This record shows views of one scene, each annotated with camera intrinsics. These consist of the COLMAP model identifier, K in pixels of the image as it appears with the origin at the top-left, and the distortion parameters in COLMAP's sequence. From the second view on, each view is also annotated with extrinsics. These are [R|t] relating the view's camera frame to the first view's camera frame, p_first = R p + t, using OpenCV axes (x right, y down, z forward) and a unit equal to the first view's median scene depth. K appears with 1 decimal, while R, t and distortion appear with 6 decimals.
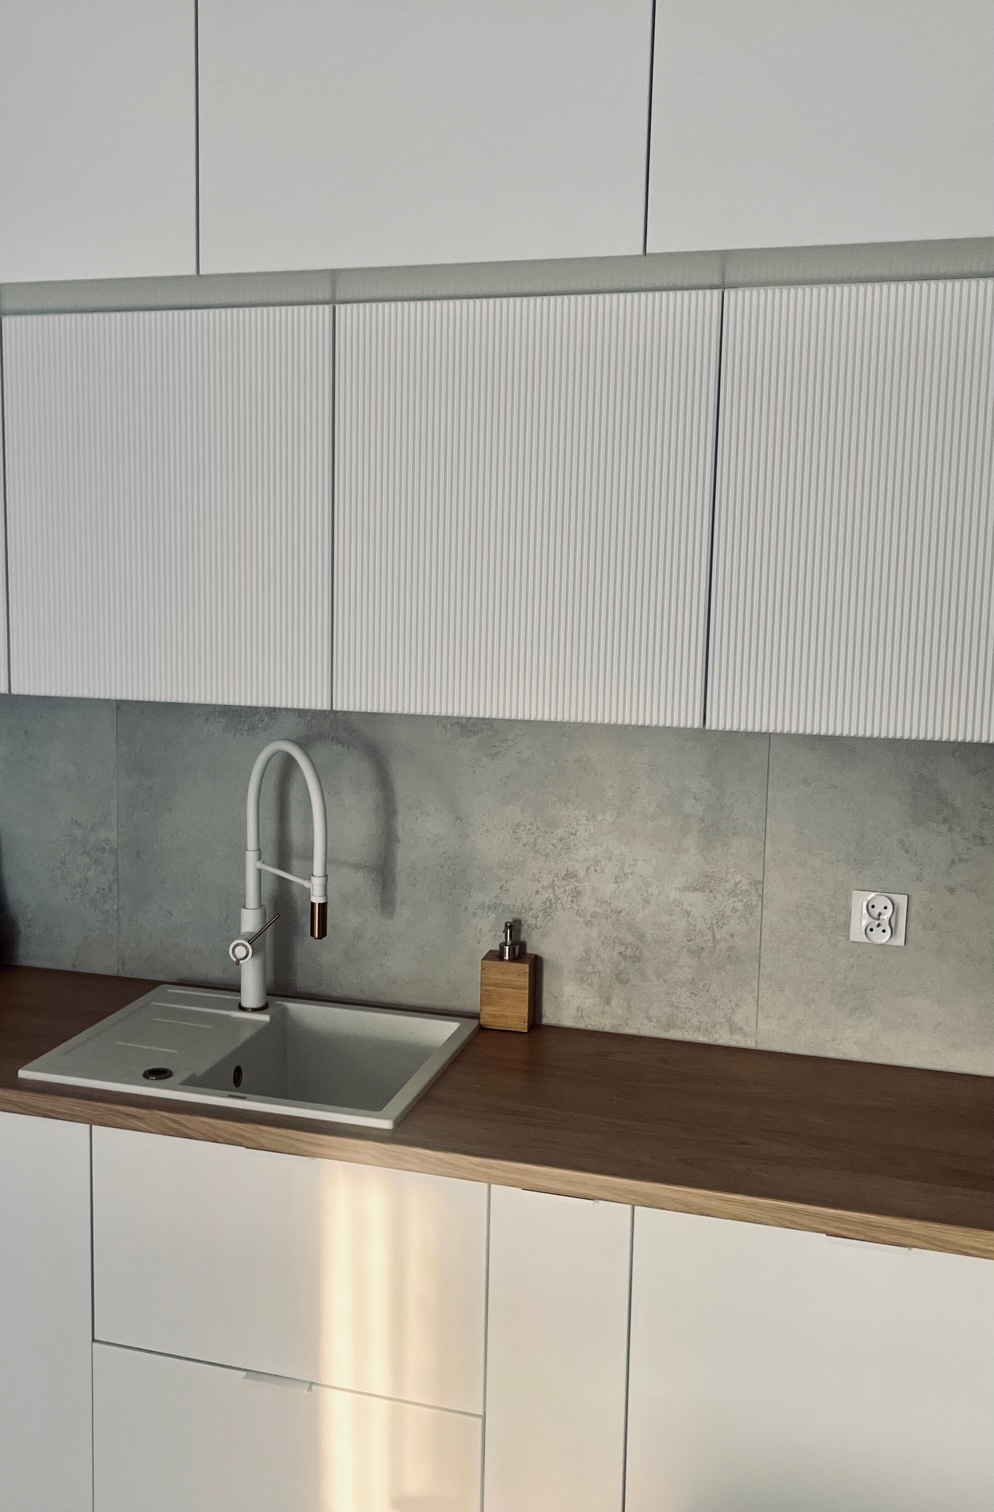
lens RADIAL K [[1519.9, 0, 393.1], [0, 1519.9, 738.3], [0, 0, 1]] dist [0.060209, 0.000000]
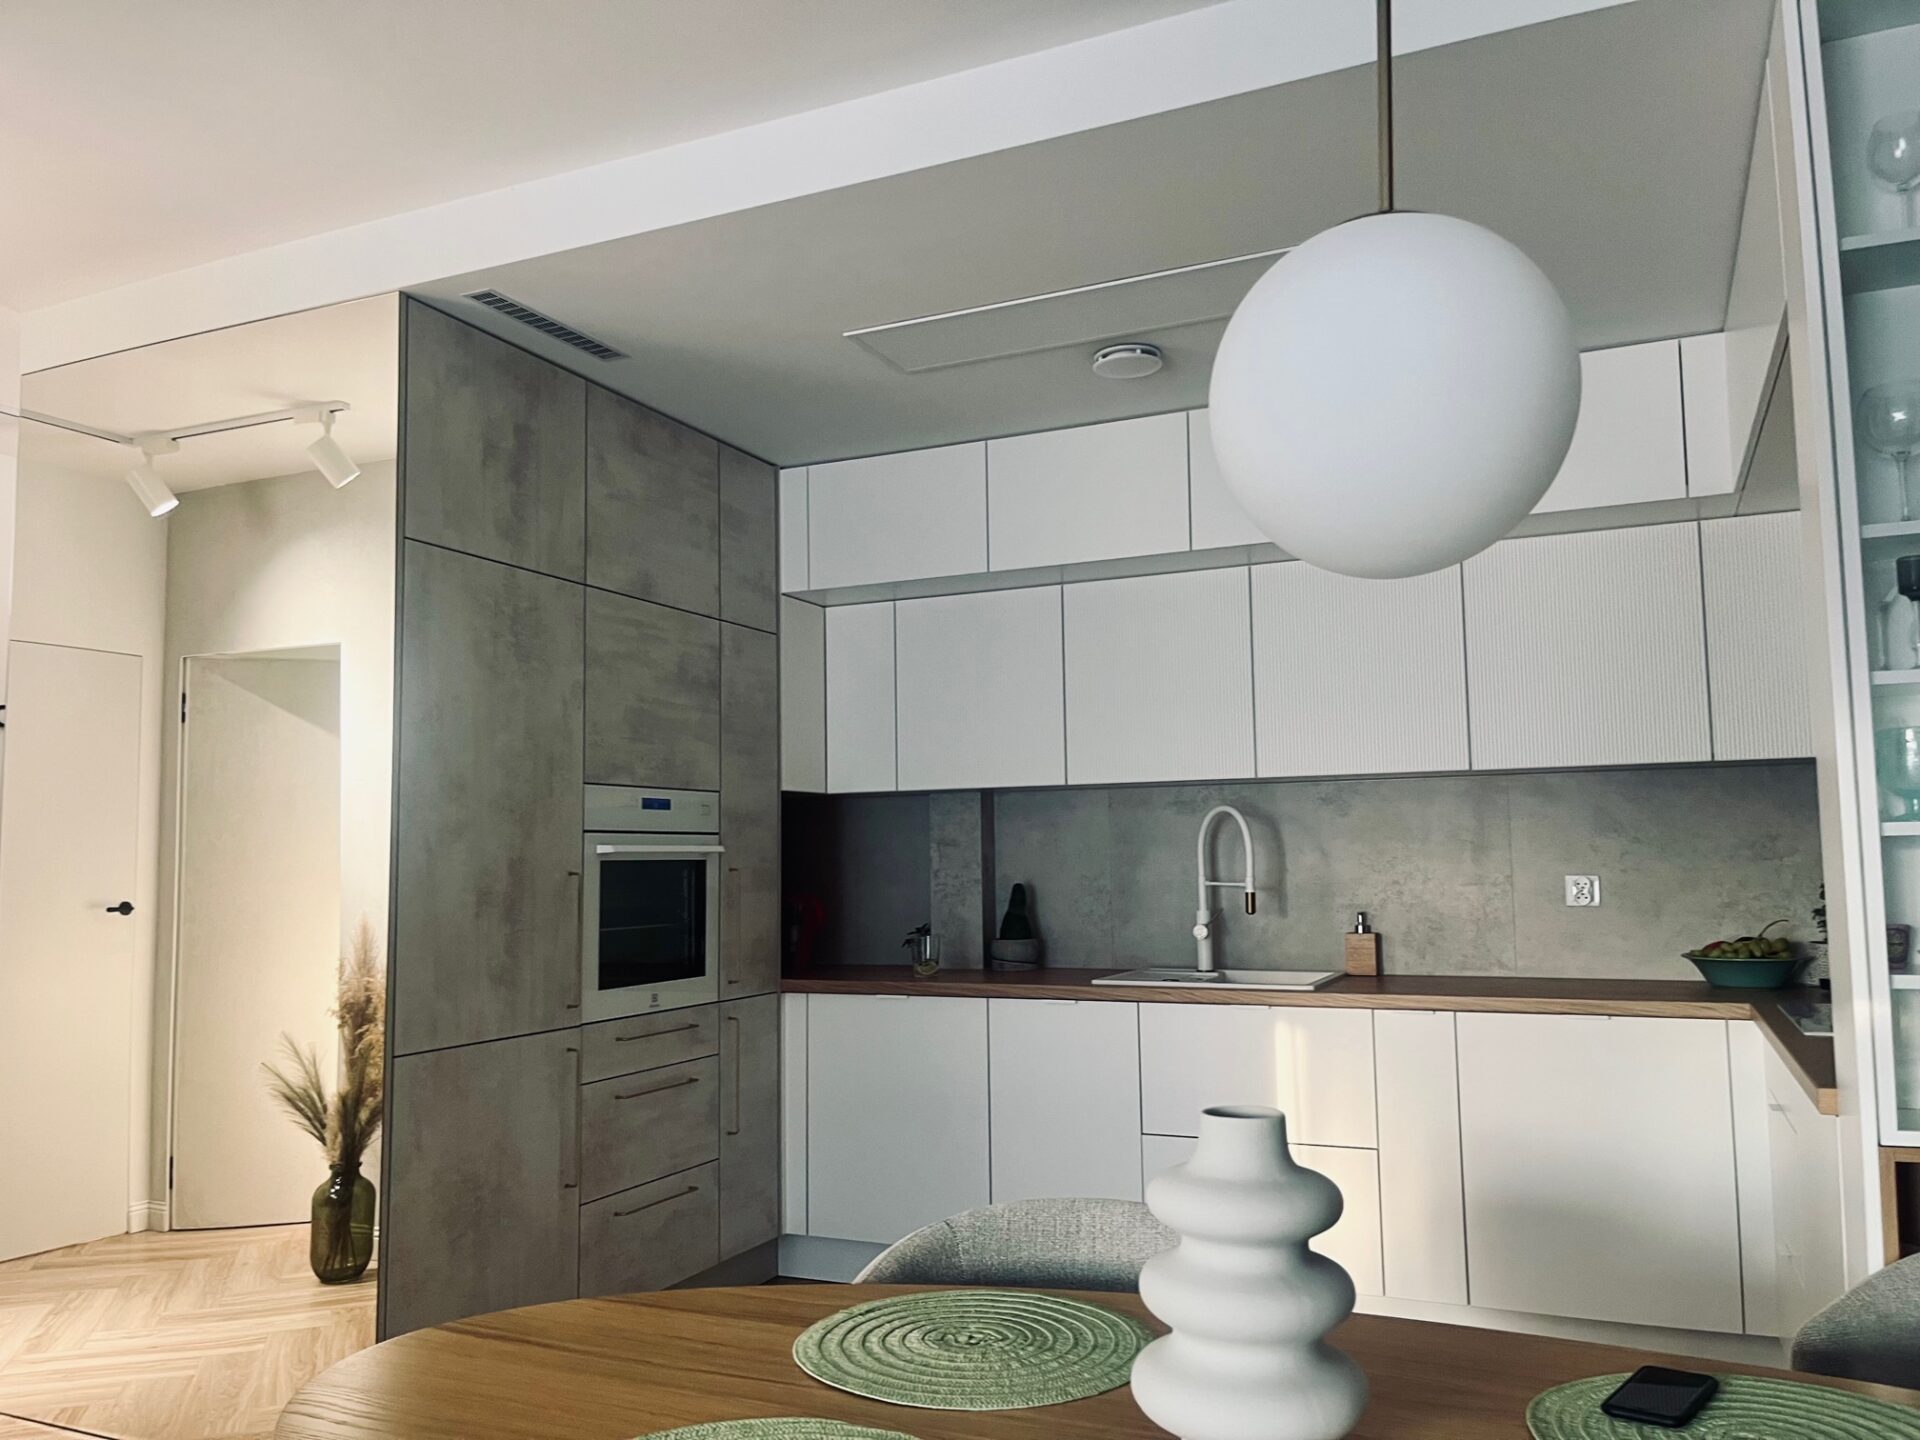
lens RADIAL K [[1460.0, 0, 953.4], [0, 1460.0, 722.8], [0, 0, 1]] dist [0.018299, -0.030736]
pose [[0.993611, -0.034630, -0.107411, -0.193330], [0.009202, 0.973449, -0.228719, 0.286873], [0.112480, 0.226269, 0.967549, -0.681510]]
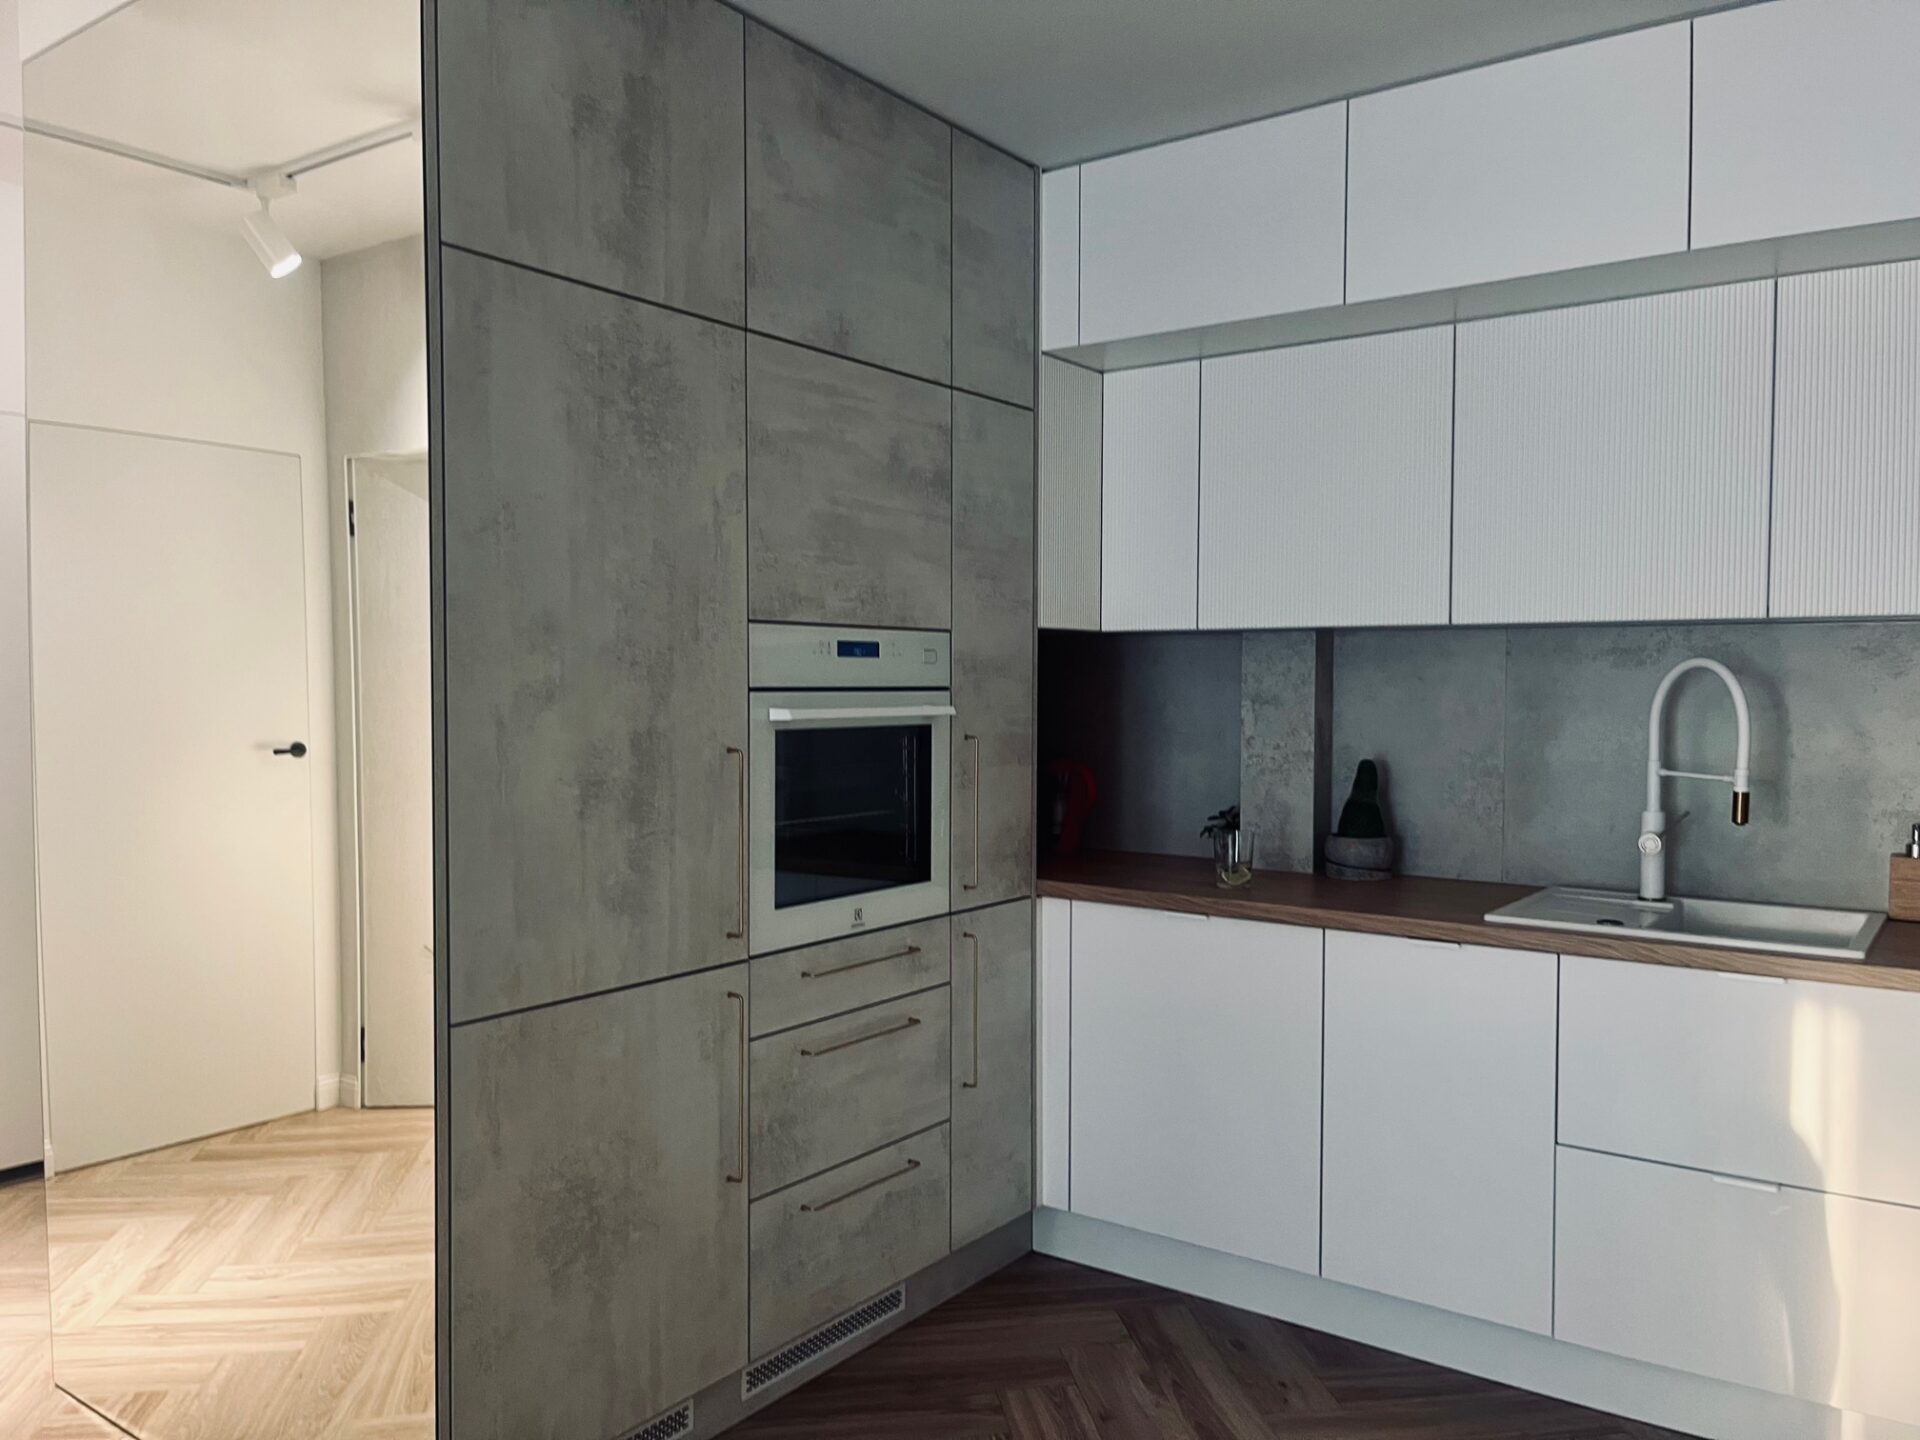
lens RADIAL K [[1460.0, 0, 953.0], [0, 1460.0, 733.1], [0, 0, 1]] dist [0.018299, -0.030736]
pose [[0.953174, 0.003977, -0.302395, -0.271813], [-0.034058, 0.994964, -0.094268, 0.180337], [0.300498, 0.100153, 0.948510, -0.225431]]
